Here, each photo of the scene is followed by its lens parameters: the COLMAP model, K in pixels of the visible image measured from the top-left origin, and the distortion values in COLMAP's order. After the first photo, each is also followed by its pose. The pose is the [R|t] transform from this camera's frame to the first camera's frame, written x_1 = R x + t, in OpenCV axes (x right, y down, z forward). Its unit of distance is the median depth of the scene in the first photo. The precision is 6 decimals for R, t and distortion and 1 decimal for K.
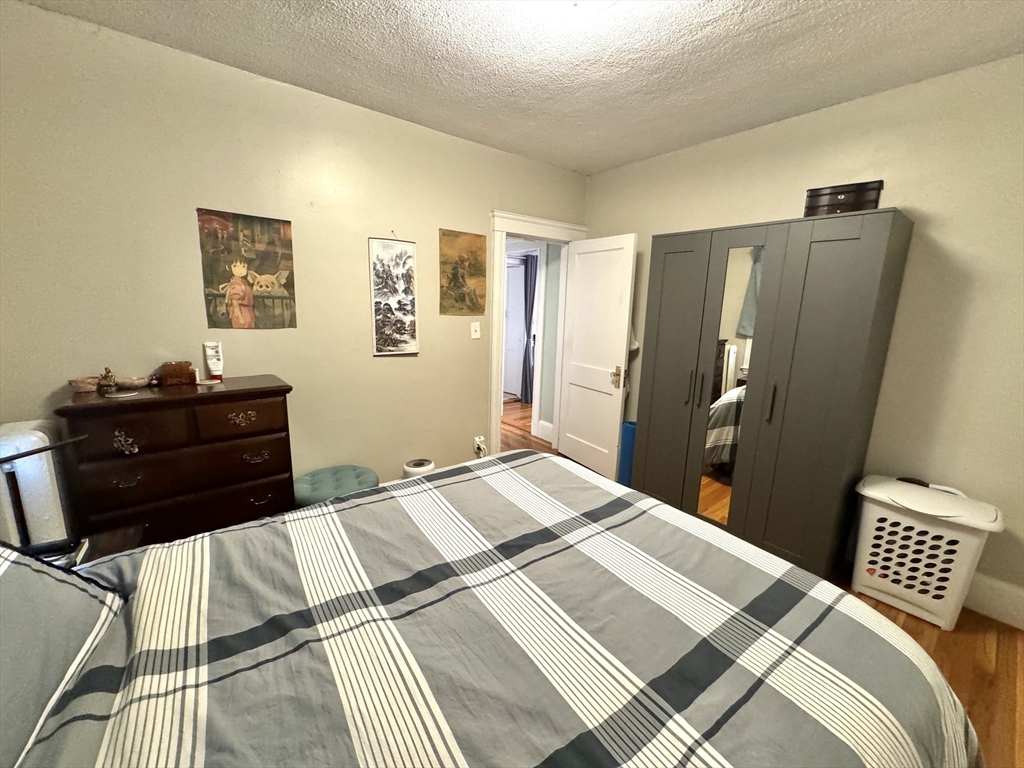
lens RADIAL K [[409.5, 0, 518.0], [0, 409.5, 380.6], [0, 0, 1]] dist [-0.000594, 0.000356]
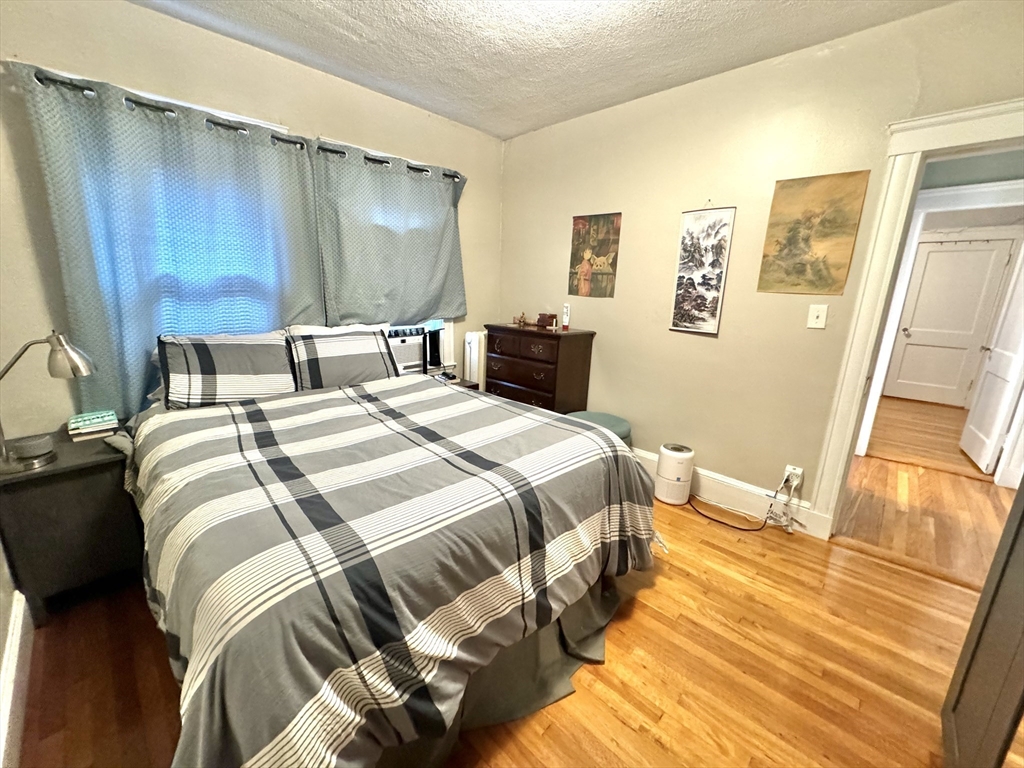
lens RADIAL K [[409.5, 0, 511.7], [0, 409.5, 381.9], [0, 0, 1]] dist [-0.000594, 0.000356]
pose [[0.122260, 0.211635, -0.969672, 0.626379], [-0.210512, 0.960301, 0.183047, -0.038974], [0.969916, 0.181749, 0.161958, 0.472434]]
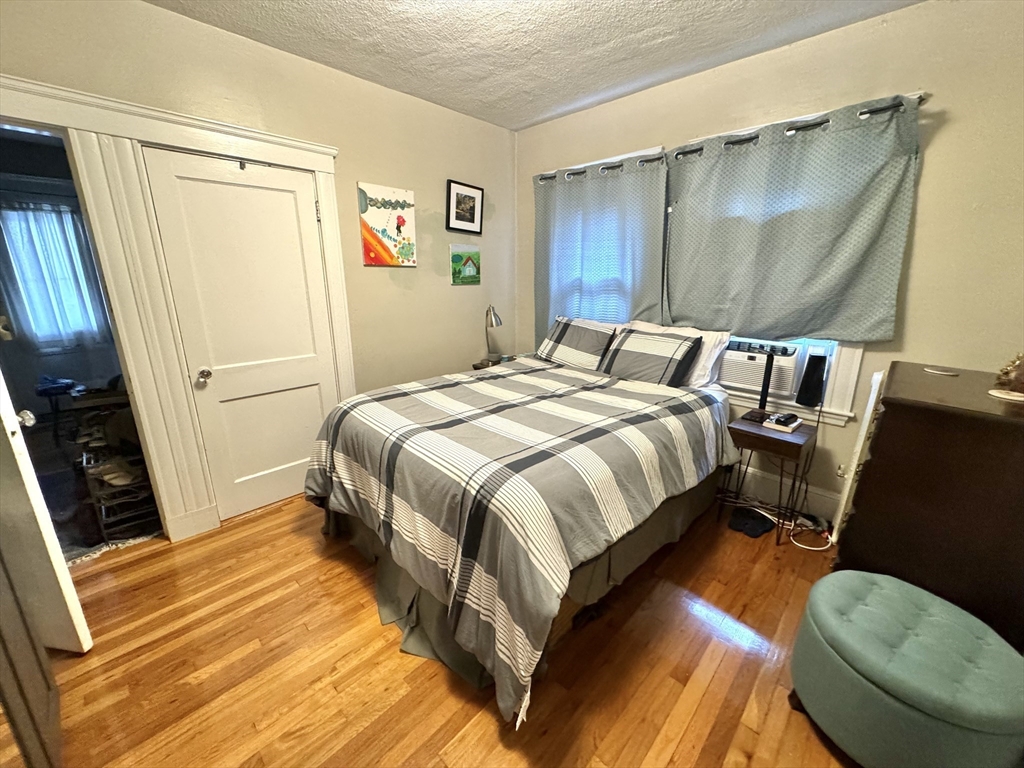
lens RADIAL K [[409.5, 0, 511.1], [0, 409.5, 382.4], [0, 0, 1]] dist [-0.000594, 0.000356]
pose [[-0.991556, 0.002960, -0.129647, 0.099291], [-0.054134, 0.899021, 0.434547, -0.194817], [0.117842, 0.437896, -0.891269, 1.123758]]
